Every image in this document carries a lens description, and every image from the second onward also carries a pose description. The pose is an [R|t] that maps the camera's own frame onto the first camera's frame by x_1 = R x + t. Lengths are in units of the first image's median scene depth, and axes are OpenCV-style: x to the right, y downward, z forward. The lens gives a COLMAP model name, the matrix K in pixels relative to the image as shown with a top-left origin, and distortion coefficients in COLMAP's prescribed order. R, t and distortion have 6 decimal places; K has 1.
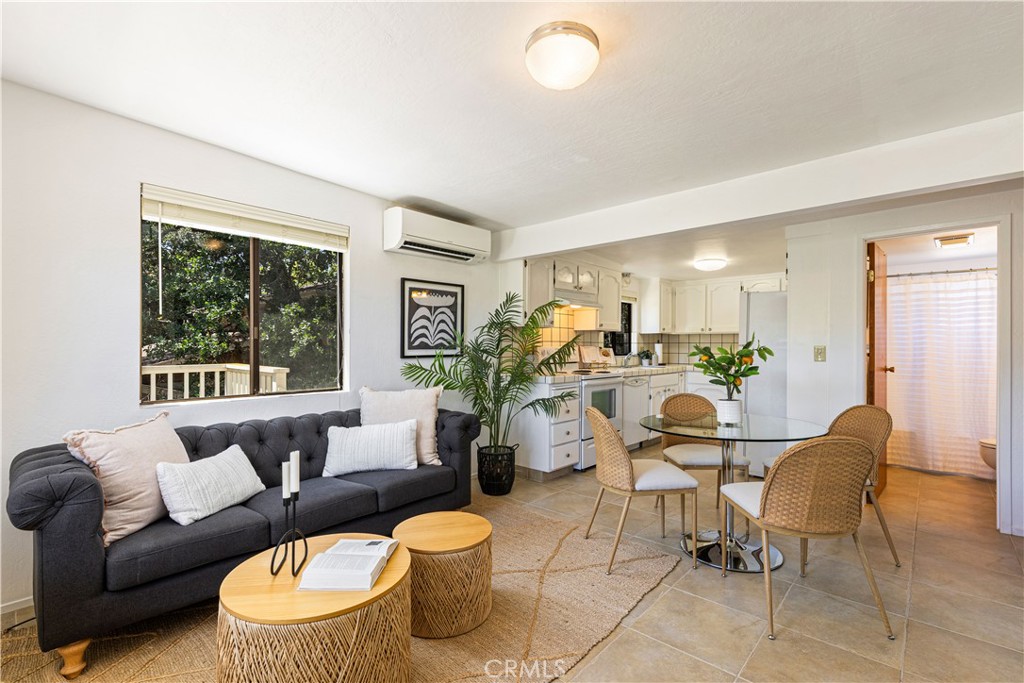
lens RADIAL K [[459.8, 0, 515.2], [0, 459.8, 347.5], [0, 0, 1]] dist [0.002500, -0.000143]
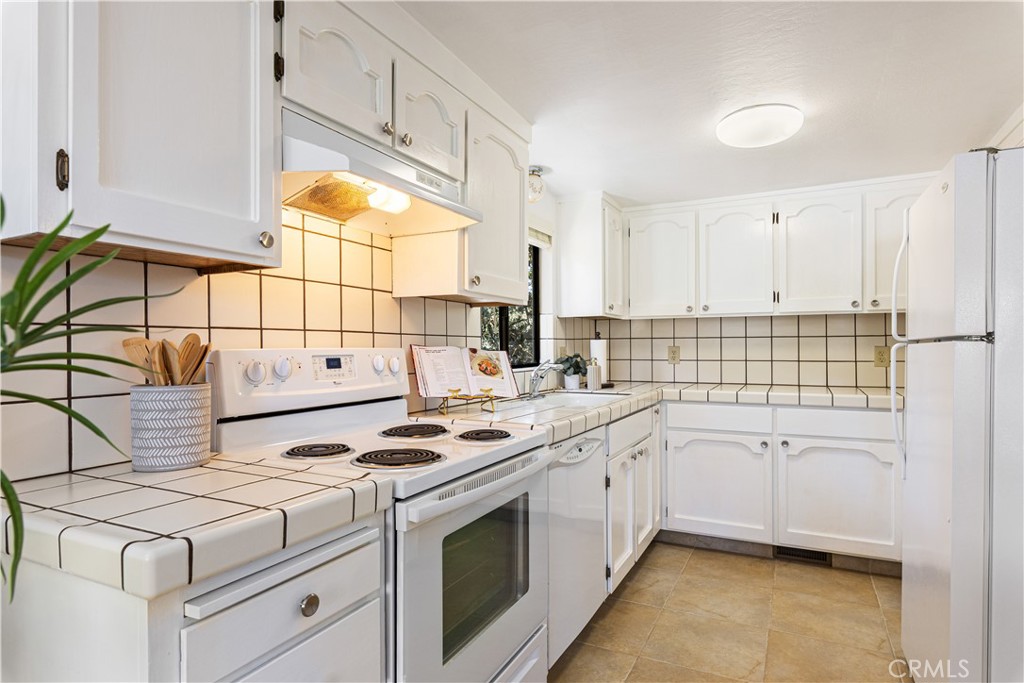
lens RADIAL K [[560.7, 0, 515.0], [0, 560.7, 347.6], [0, 0, 1]] dist [-0.008385, -0.000196]
pose [[0.964377, -0.006485, 0.264451, 0.132383], [0.006475, 0.999979, 0.000909, -0.001874], [-0.264451, 0.000835, 0.964399, 0.745161]]
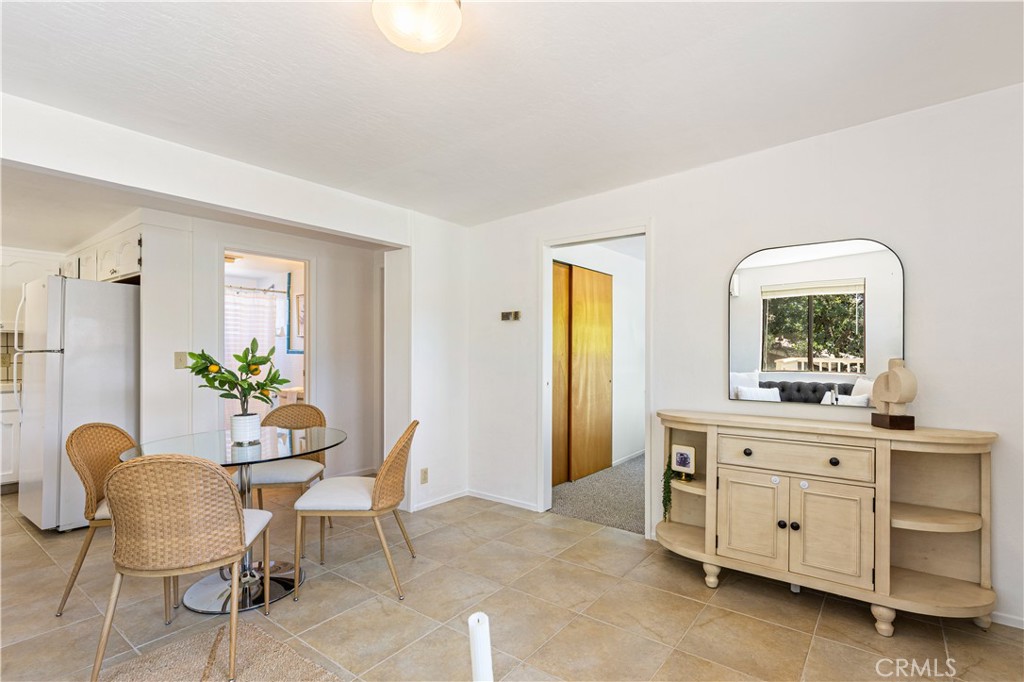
lens RADIAL K [[494.4, 0, 515.9], [0, 494.4, 345.6], [0, 0, 1]] dist [-0.000181, 0.000747]
pose [[-0.089515, 0.011294, 0.995921, -0.331010], [0.001265, 0.999936, -0.011226, -0.004902], [-0.995985, 0.000255, -0.089523, 0.358550]]
